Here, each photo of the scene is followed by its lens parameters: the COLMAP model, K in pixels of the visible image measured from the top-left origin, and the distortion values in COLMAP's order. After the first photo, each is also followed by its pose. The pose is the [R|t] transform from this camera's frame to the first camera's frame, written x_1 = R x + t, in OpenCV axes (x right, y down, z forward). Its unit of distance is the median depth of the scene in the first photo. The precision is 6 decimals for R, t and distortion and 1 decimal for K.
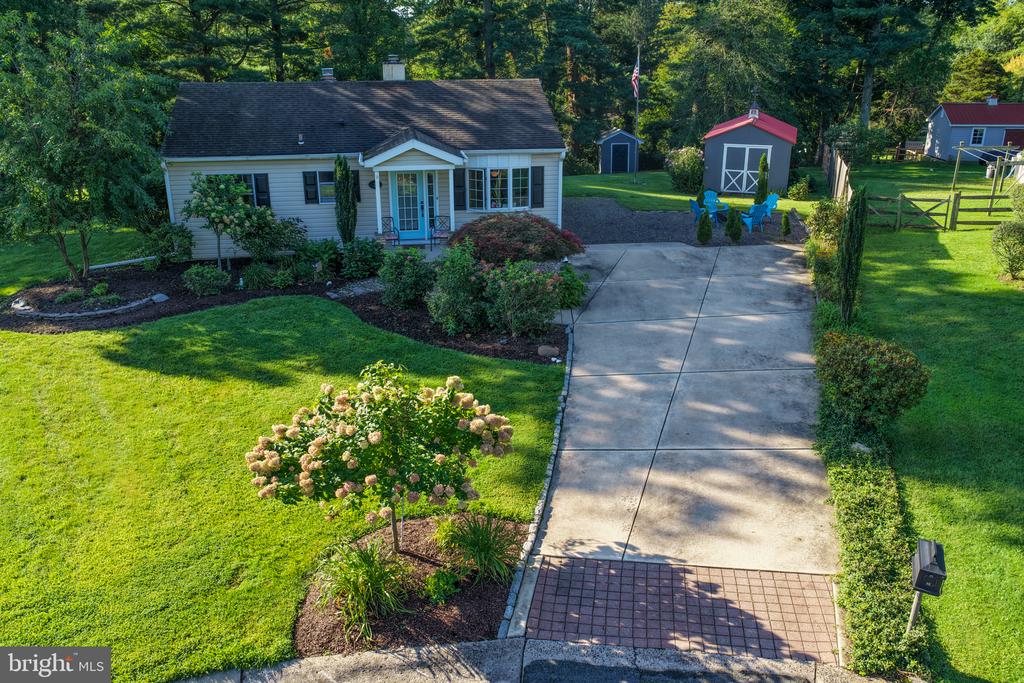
lens RADIAL K [[855.5, 0, 514.5], [0, 855.5, 347.6], [0, 0, 1]] dist [-0.020892, 0.054066]
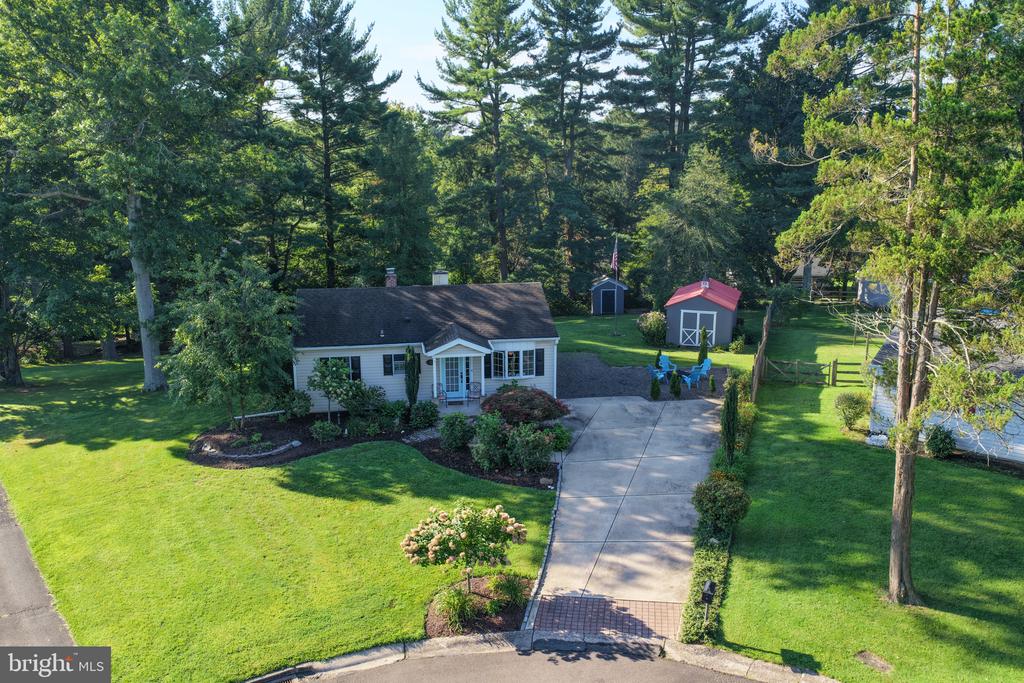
lens RADIAL K [[855.5, 0, 514.5], [0, 855.5, 347.6], [0, 0, 1]] dist [-0.020892, 0.054066]
pose [[0.999987, -0.000765, -0.005119, -0.012851], [0.000191, 0.993786, -0.111307, -0.067828], [0.005172, 0.111304, 0.993773, -0.650873]]
